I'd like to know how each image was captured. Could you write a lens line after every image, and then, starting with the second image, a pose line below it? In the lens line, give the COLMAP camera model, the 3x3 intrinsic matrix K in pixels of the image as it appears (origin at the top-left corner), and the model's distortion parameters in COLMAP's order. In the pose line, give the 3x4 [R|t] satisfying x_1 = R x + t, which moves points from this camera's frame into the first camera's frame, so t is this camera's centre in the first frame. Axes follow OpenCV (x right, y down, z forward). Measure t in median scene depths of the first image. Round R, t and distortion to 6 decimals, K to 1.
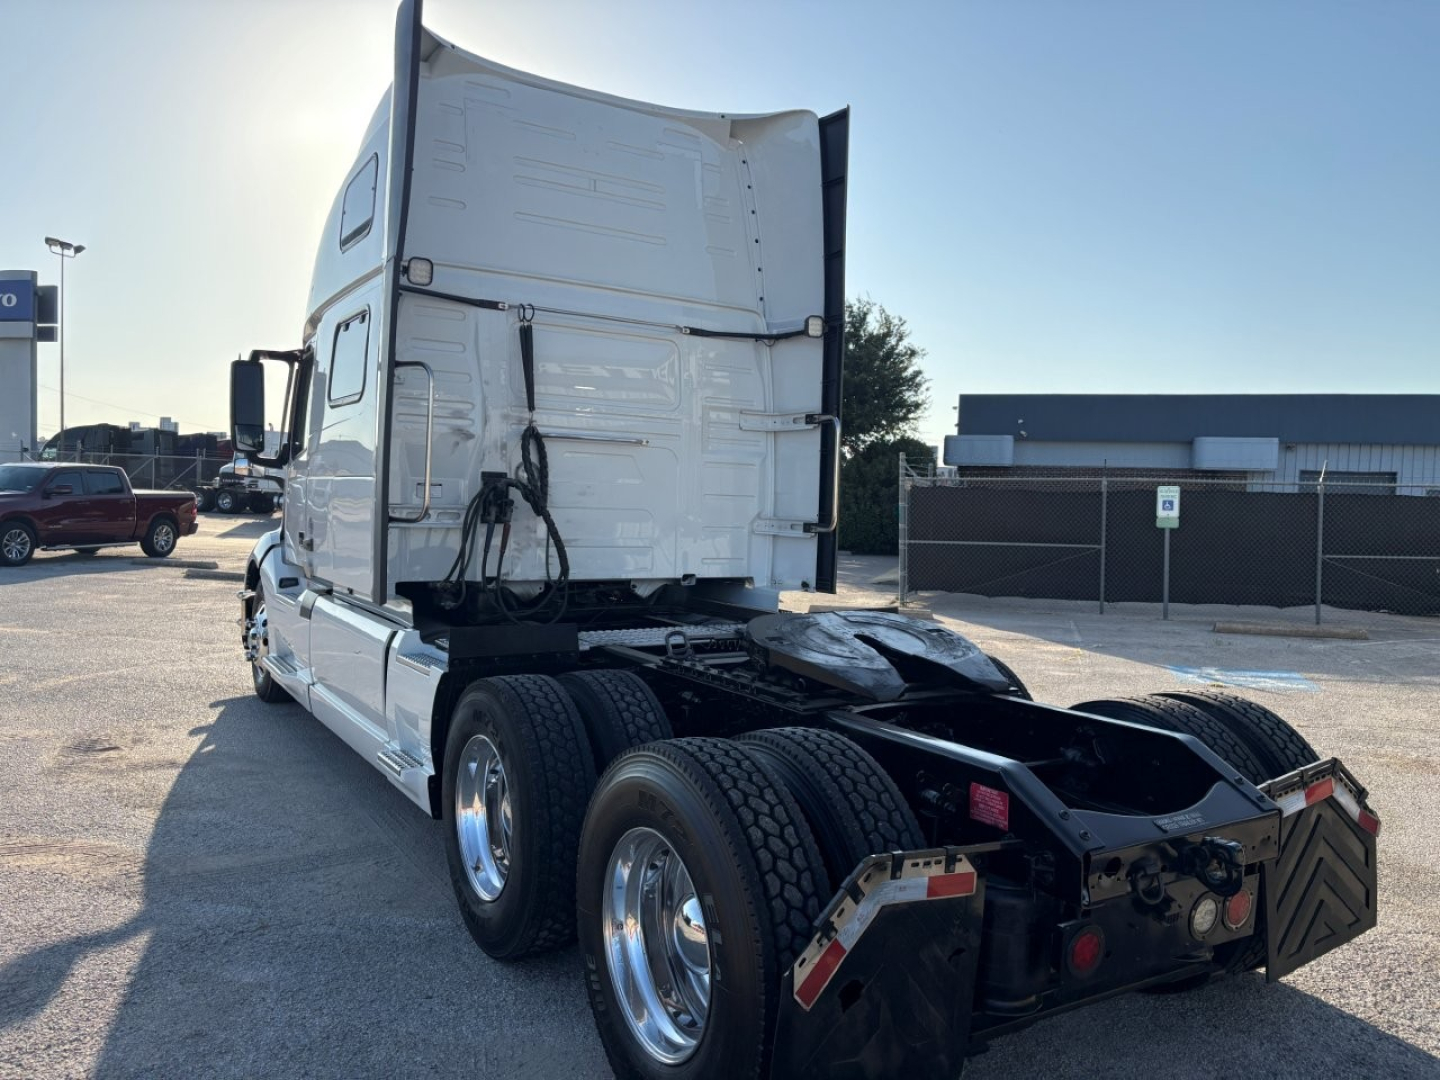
lens RADIAL K [[1098.1, 0, 726.1], [0, 1098.1, 544.4], [0, 0, 1]] dist [0.041130, -0.022285]
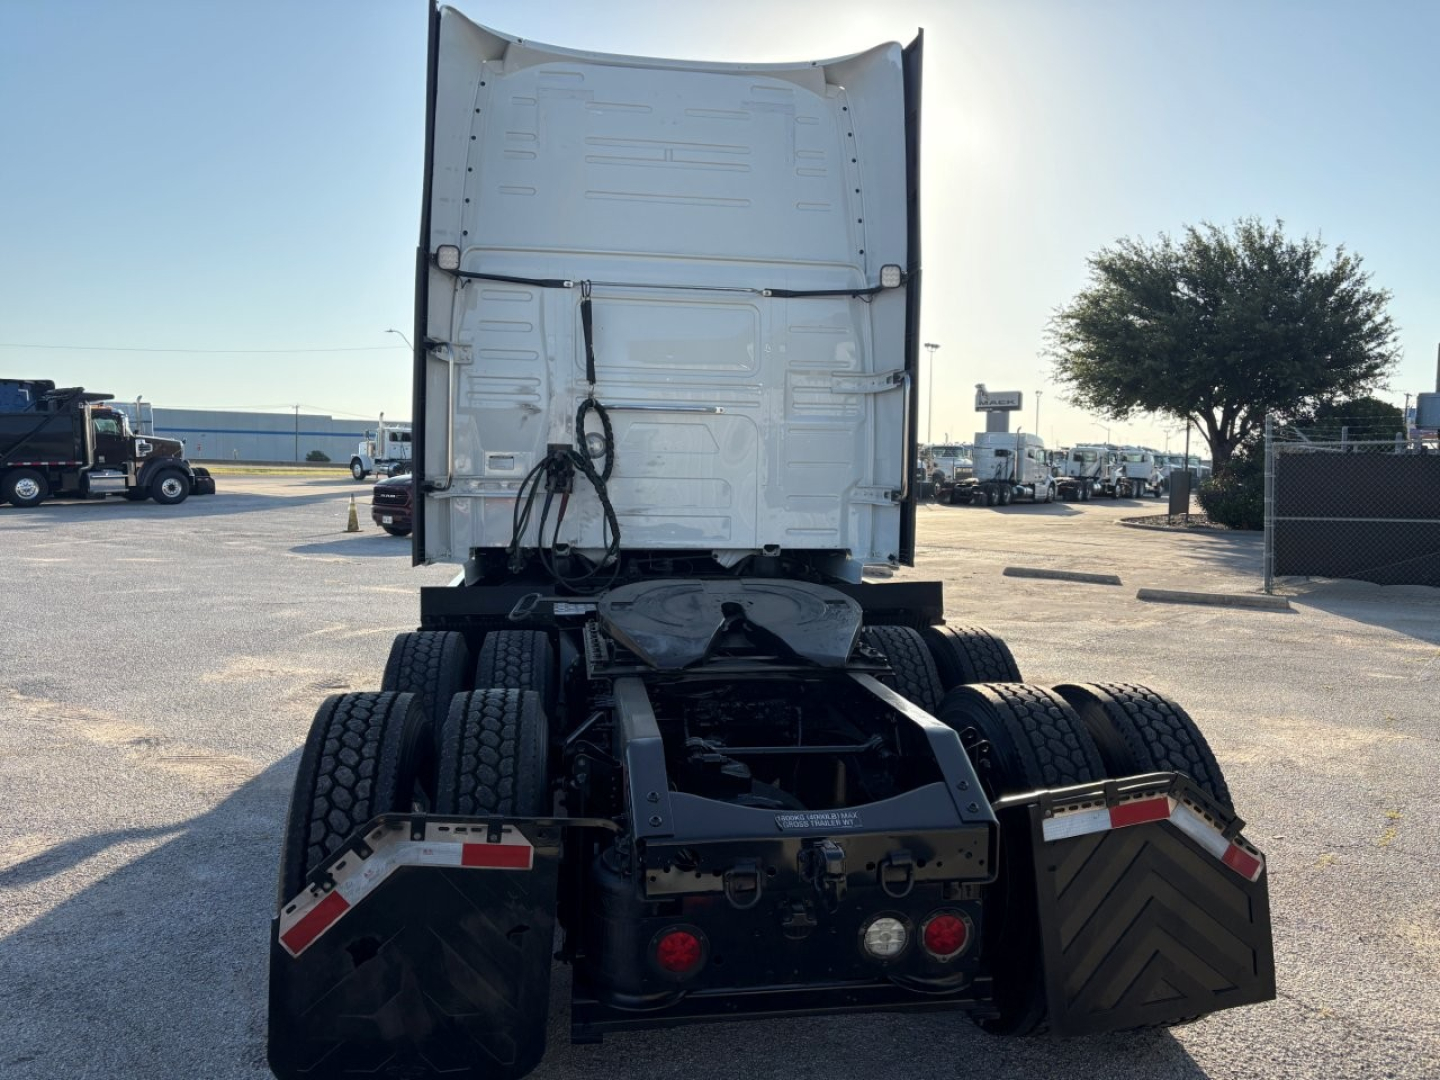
lens RADIAL K [[1098.1, 0, 719.4], [0, 1098.1, 547.8], [0, 0, 1]] dist [0.041130, -0.022285]
pose [[0.915827, 0.009242, -0.401466, 0.349182], [-0.001307, 0.999798, 0.020033, 0.012040], [0.401570, -0.017822, 0.915655, 0.100046]]
